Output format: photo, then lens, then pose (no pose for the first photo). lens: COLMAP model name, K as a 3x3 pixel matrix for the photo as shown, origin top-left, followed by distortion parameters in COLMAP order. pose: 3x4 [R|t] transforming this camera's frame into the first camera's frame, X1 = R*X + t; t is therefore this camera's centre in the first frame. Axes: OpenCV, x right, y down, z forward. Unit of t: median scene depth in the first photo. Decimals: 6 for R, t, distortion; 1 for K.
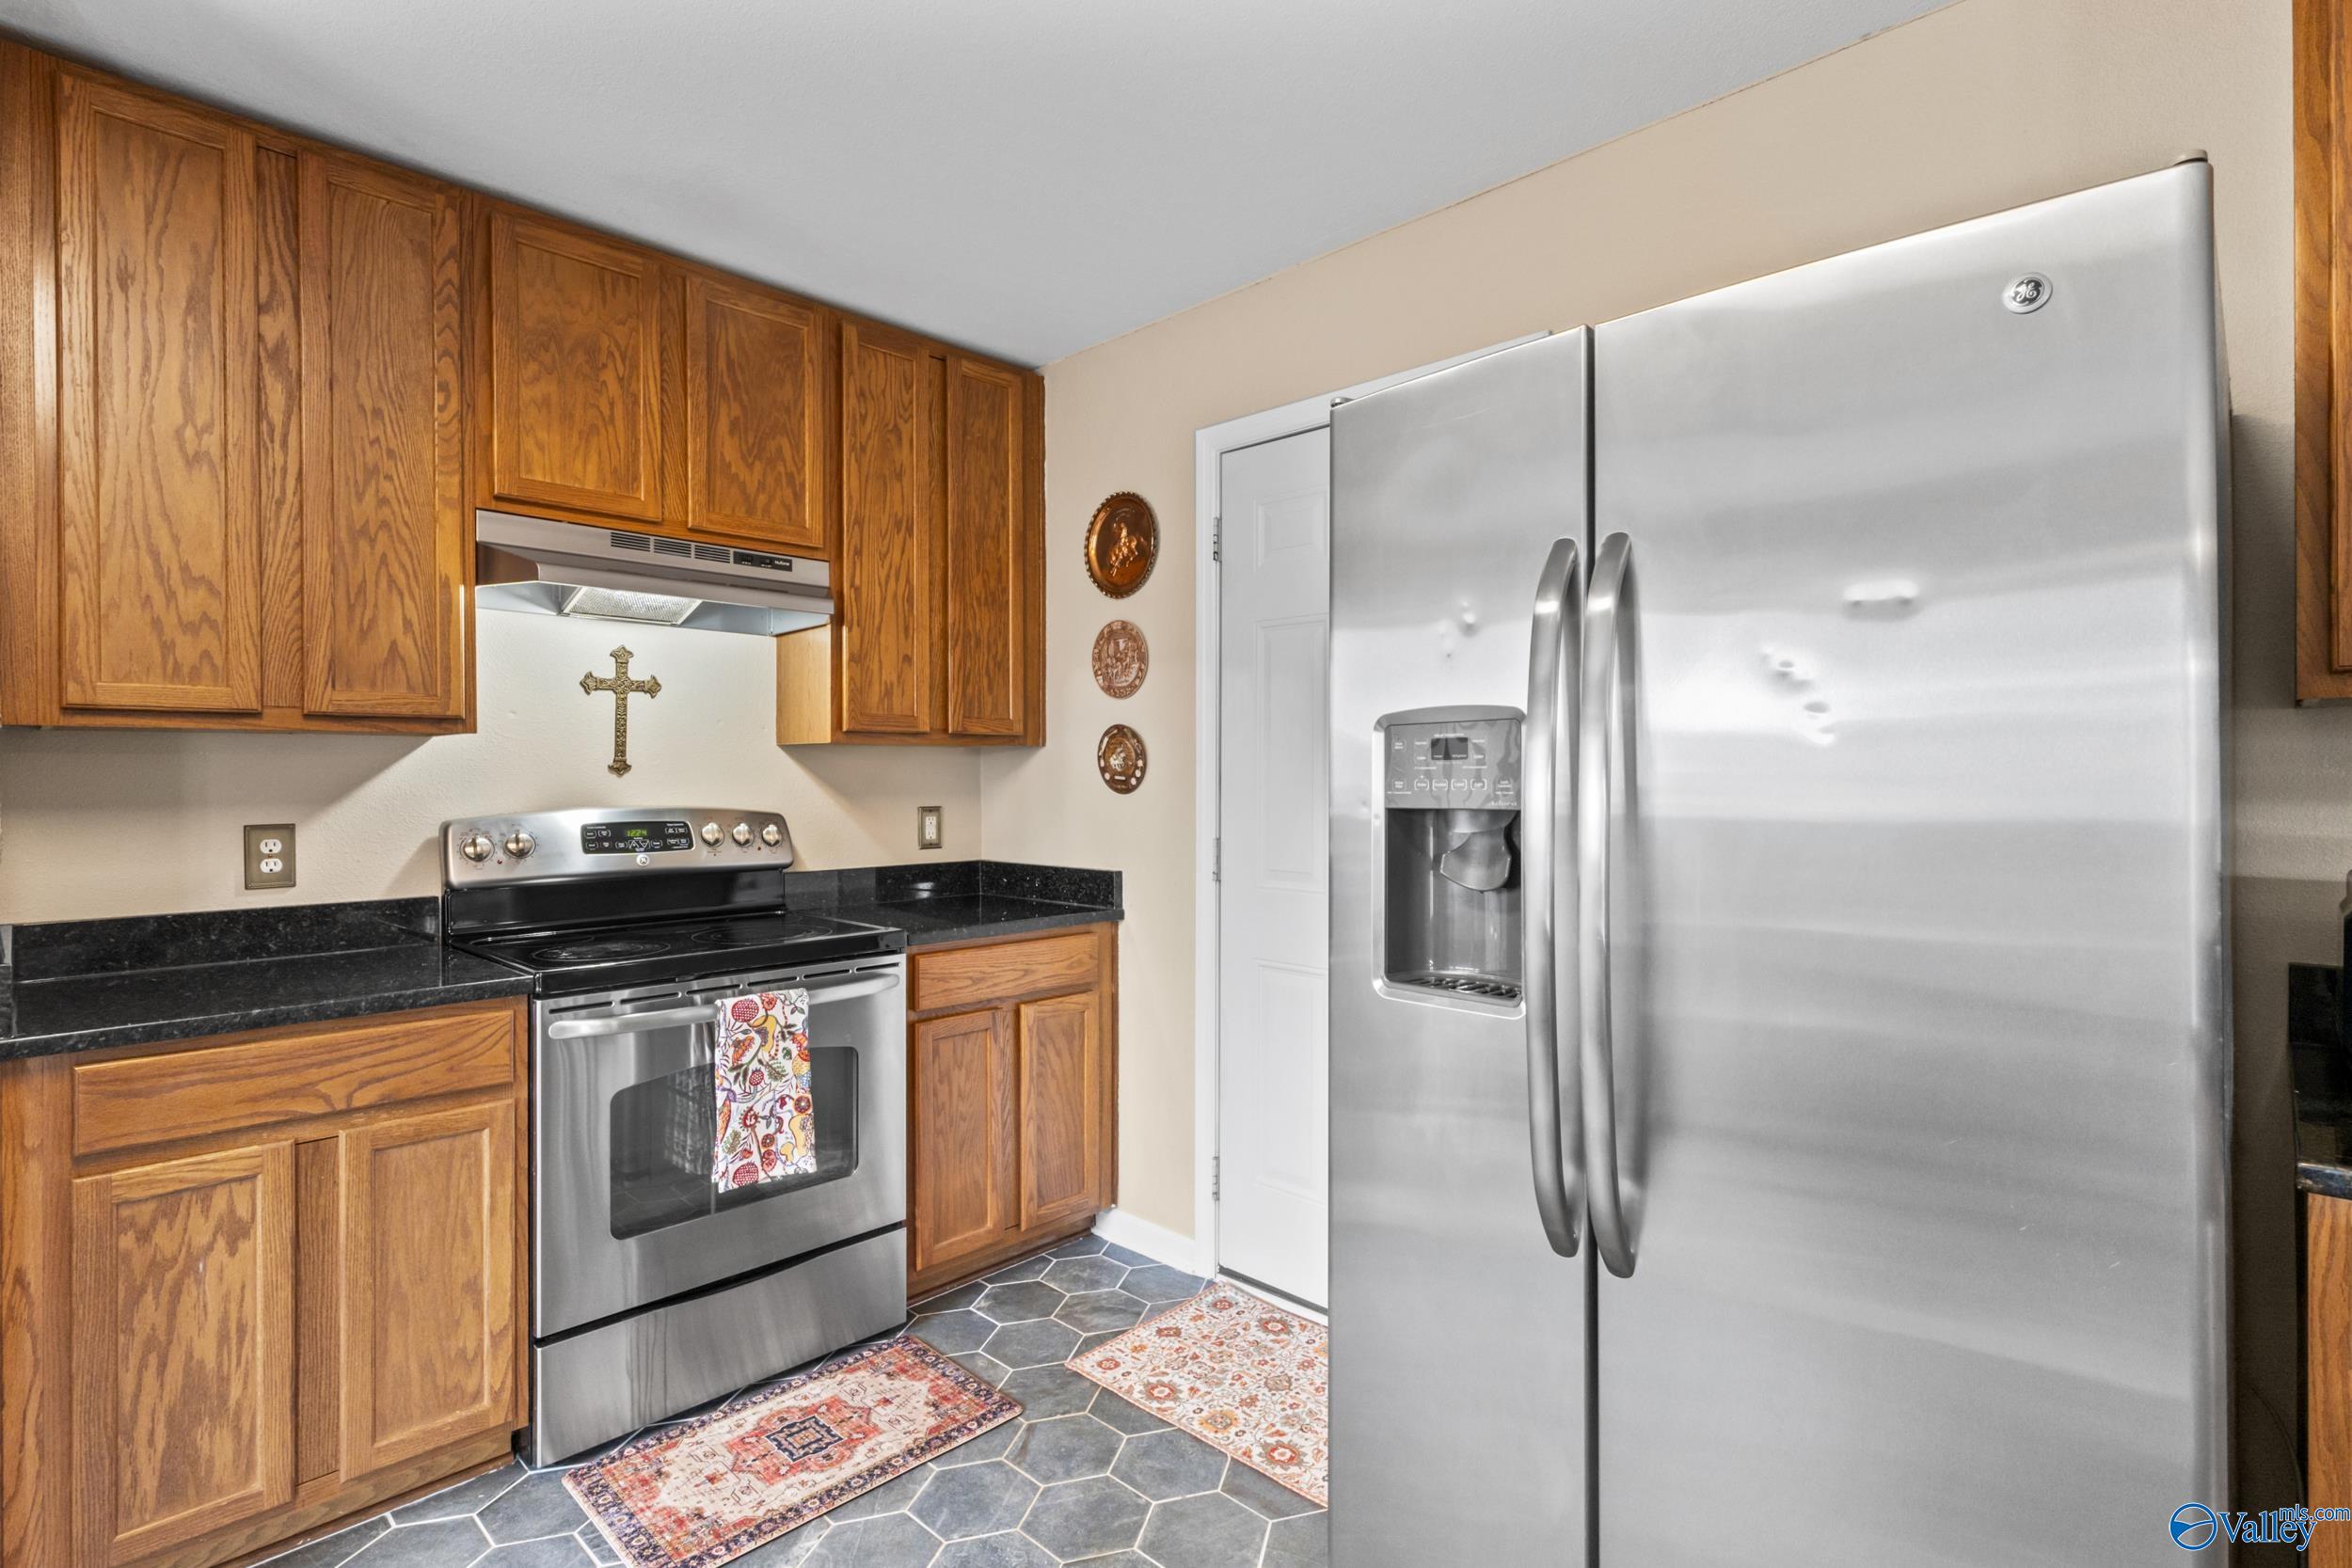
lens RADIAL K [[1126.5, 0, 1185.2], [0, 1126.5, 776.5], [0, 0, 1]] dist [0.000067, -0.000260]
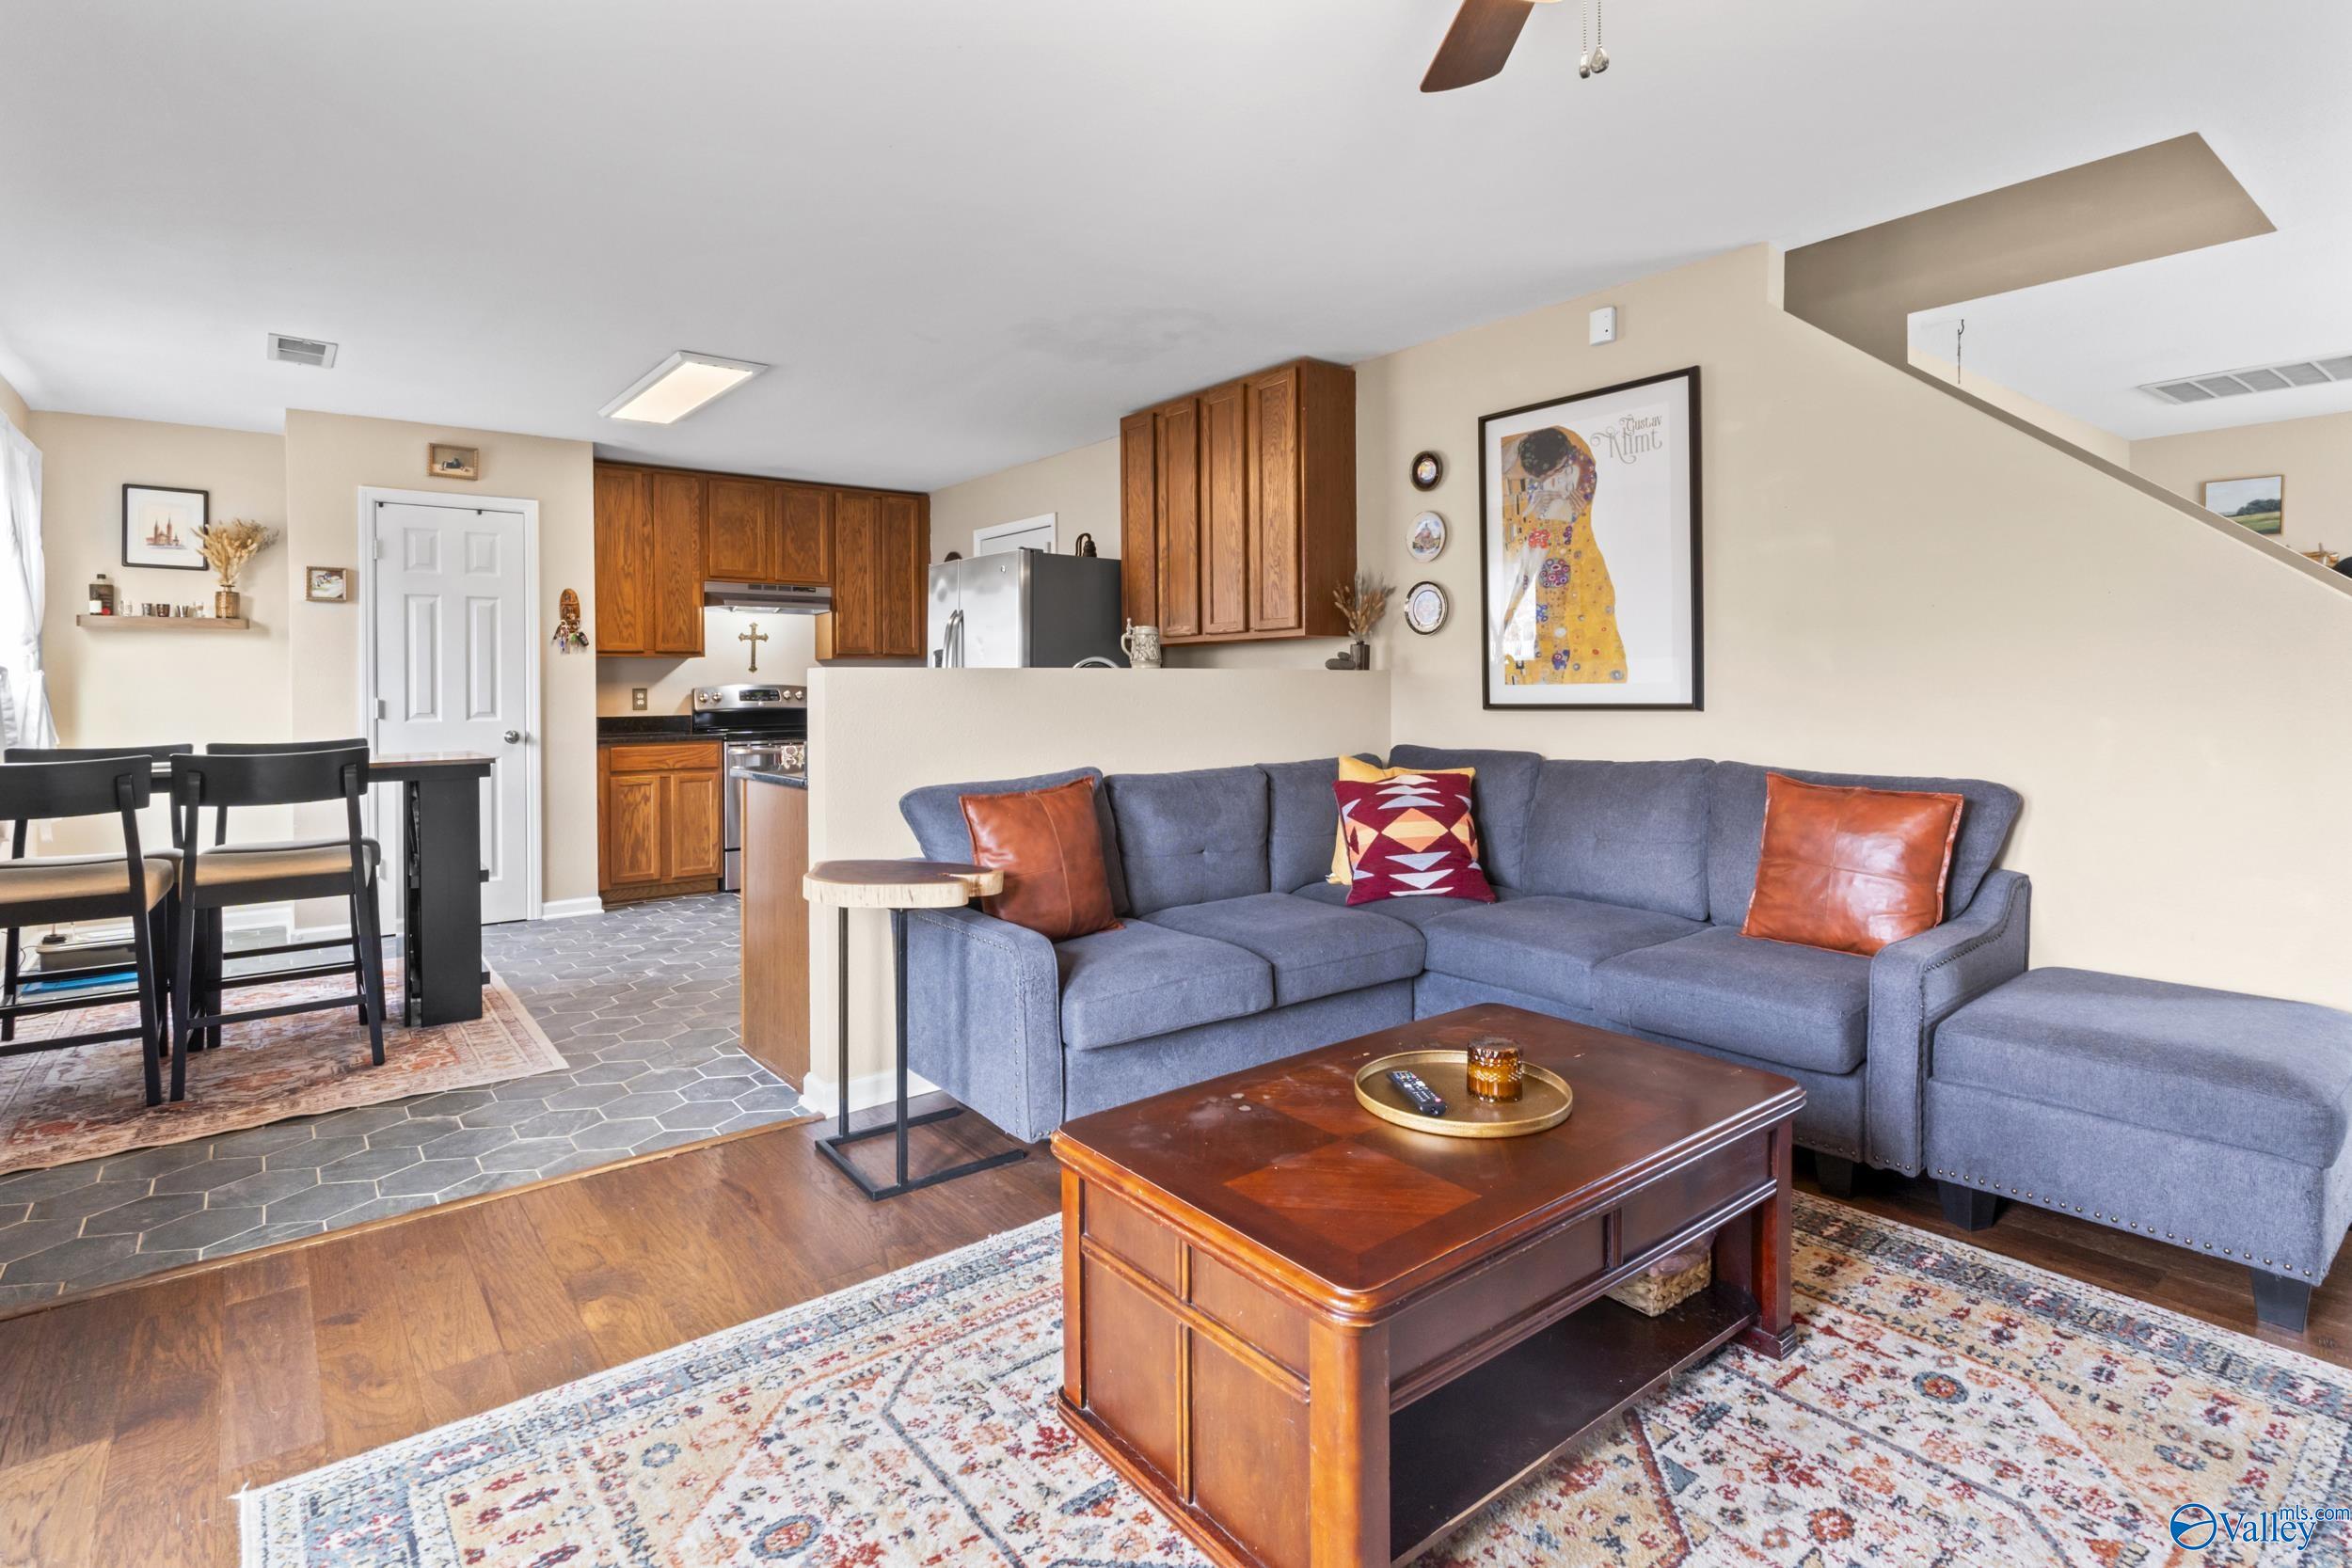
lens RADIAL K [[1159.9, 0, 1177.6], [0, 1159.9, 682.5], [0, 0, 1]] dist [0.000260, 0.000103]
pose [[0.990380, -0.006737, -0.138213, 0.978442], [0.006249, 0.999973, -0.003967, 0.046909], [0.138235, 0.003065, 0.990395, -1.769745]]
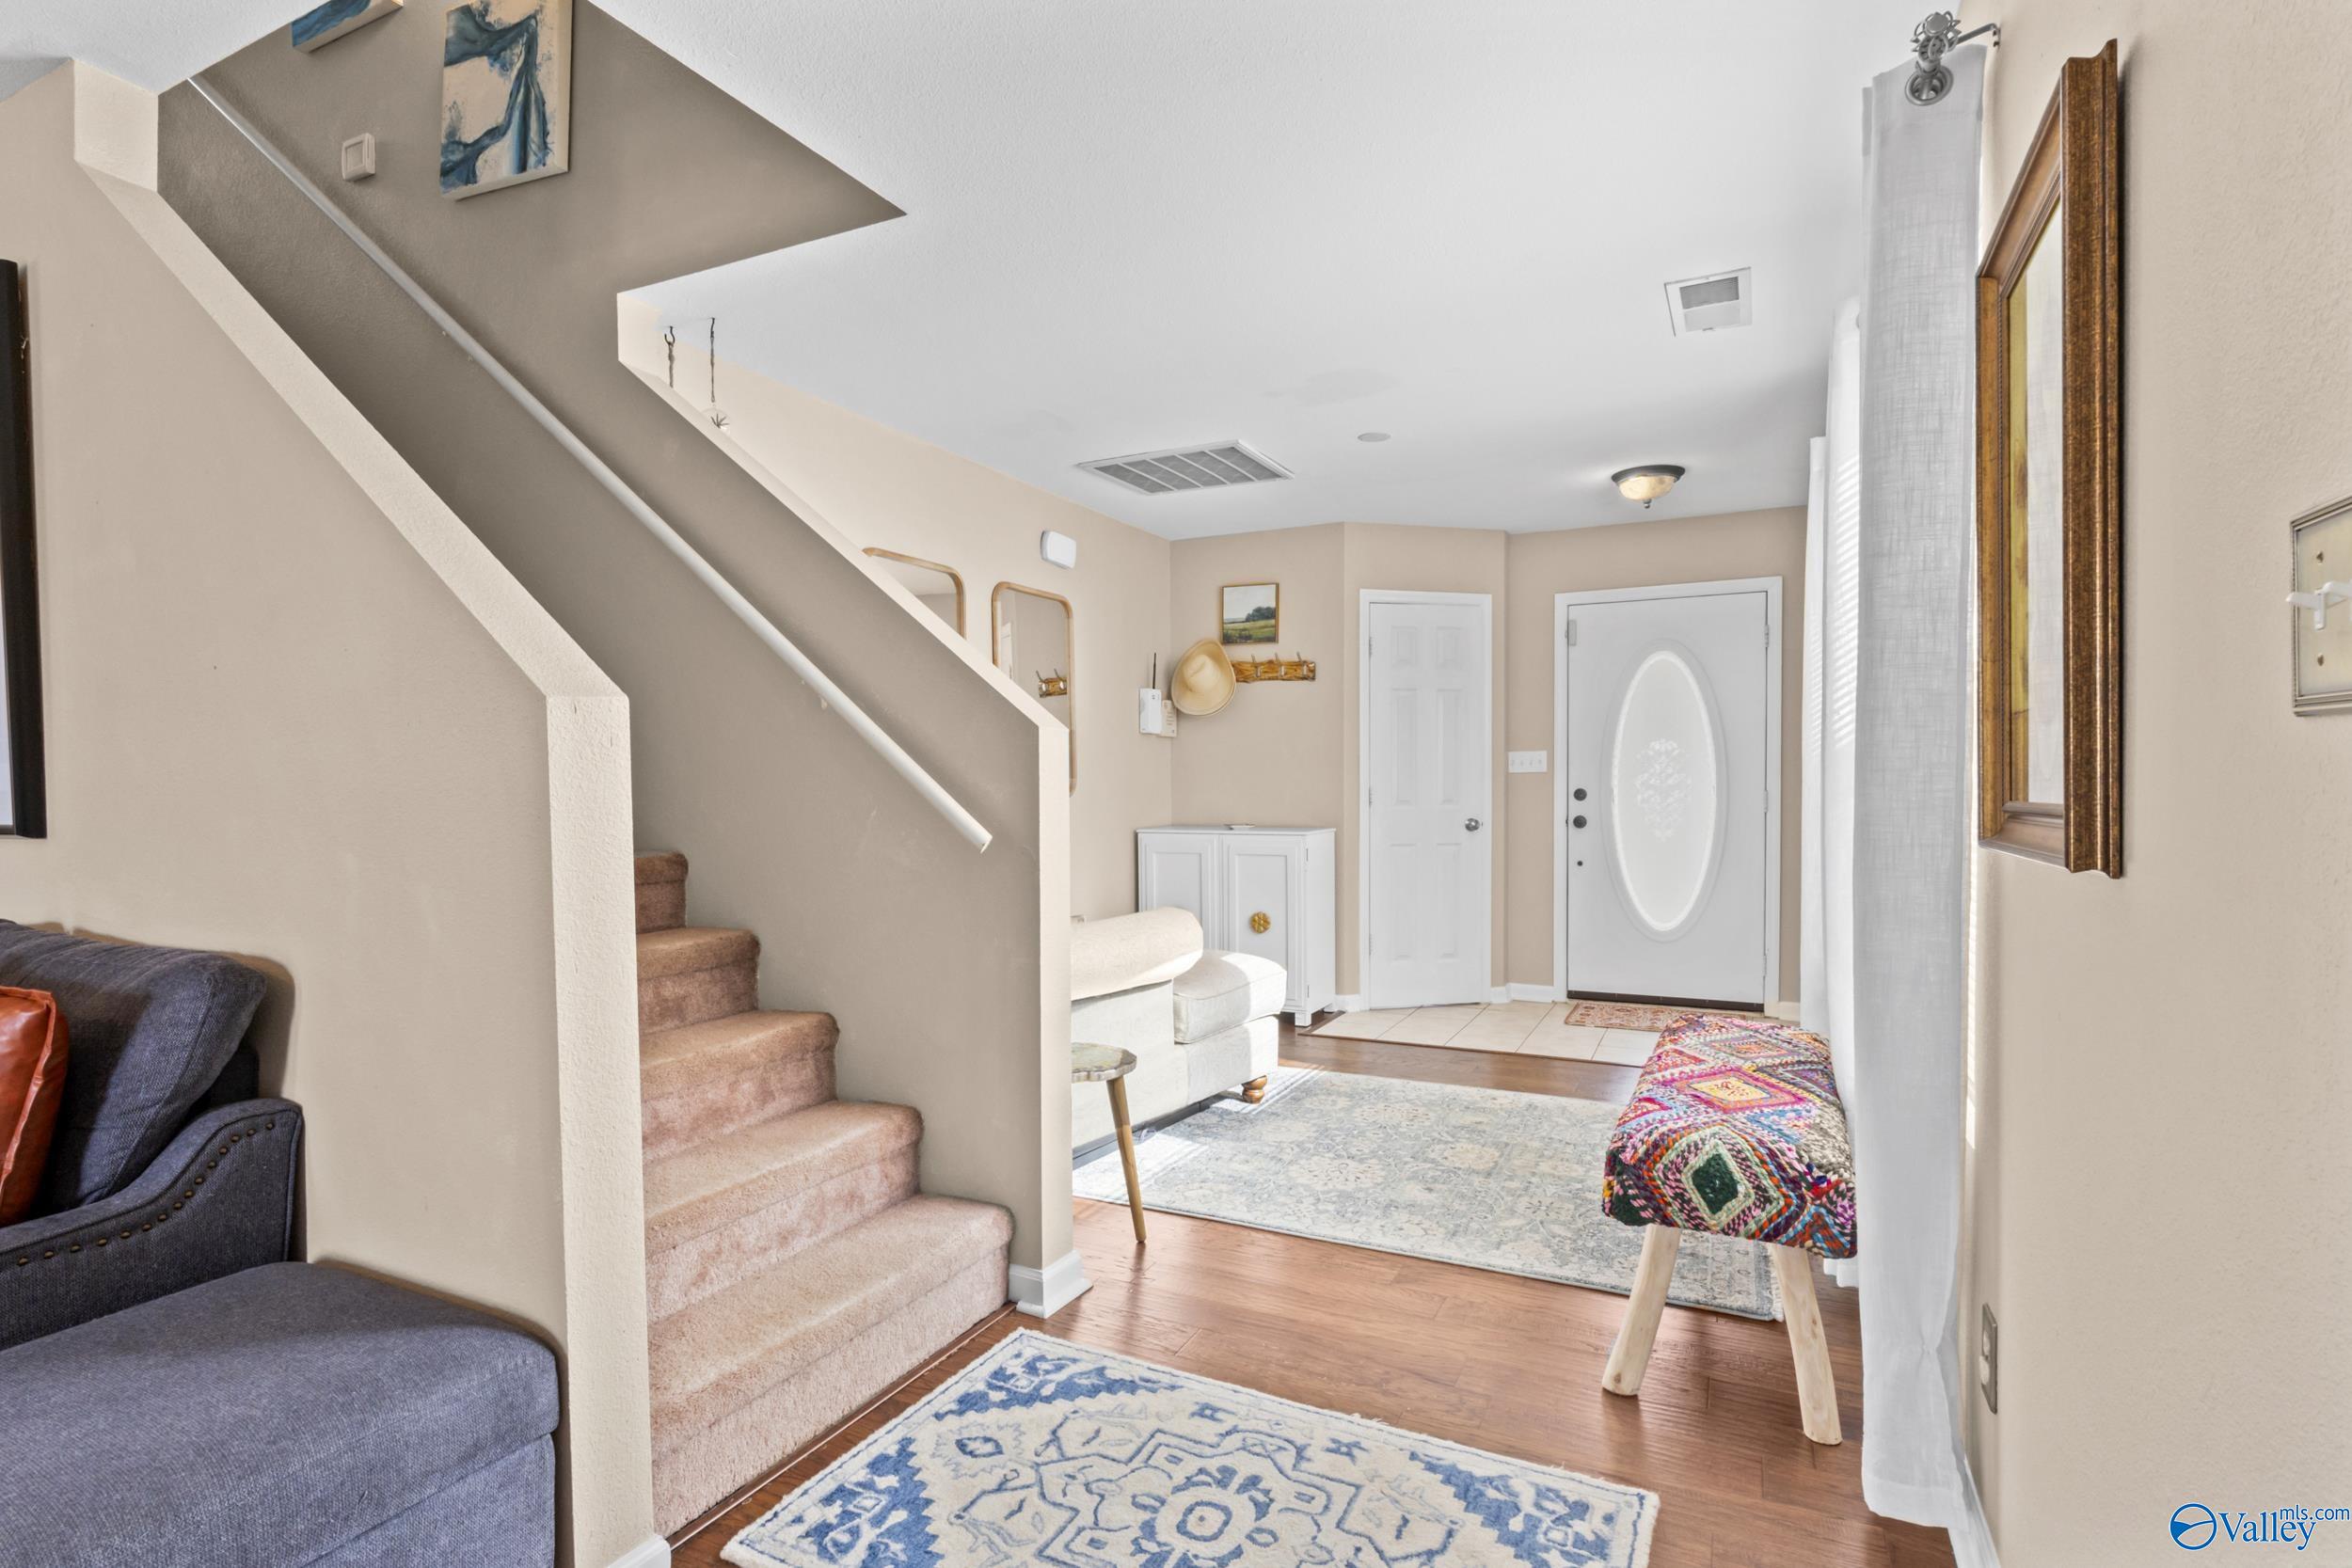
lens RADIAL K [[1154.7, 0, 1178.5], [0, 1154.7, 807.3], [0, 0, 1]] dist [-0.001221, 0.000322]
pose [[0.956195, -0.008575, 0.292606, 2.030916], [0.003202, 0.999817, 0.018837, 0.043357], [-0.292714, -0.017075, 0.956047, -1.316627]]
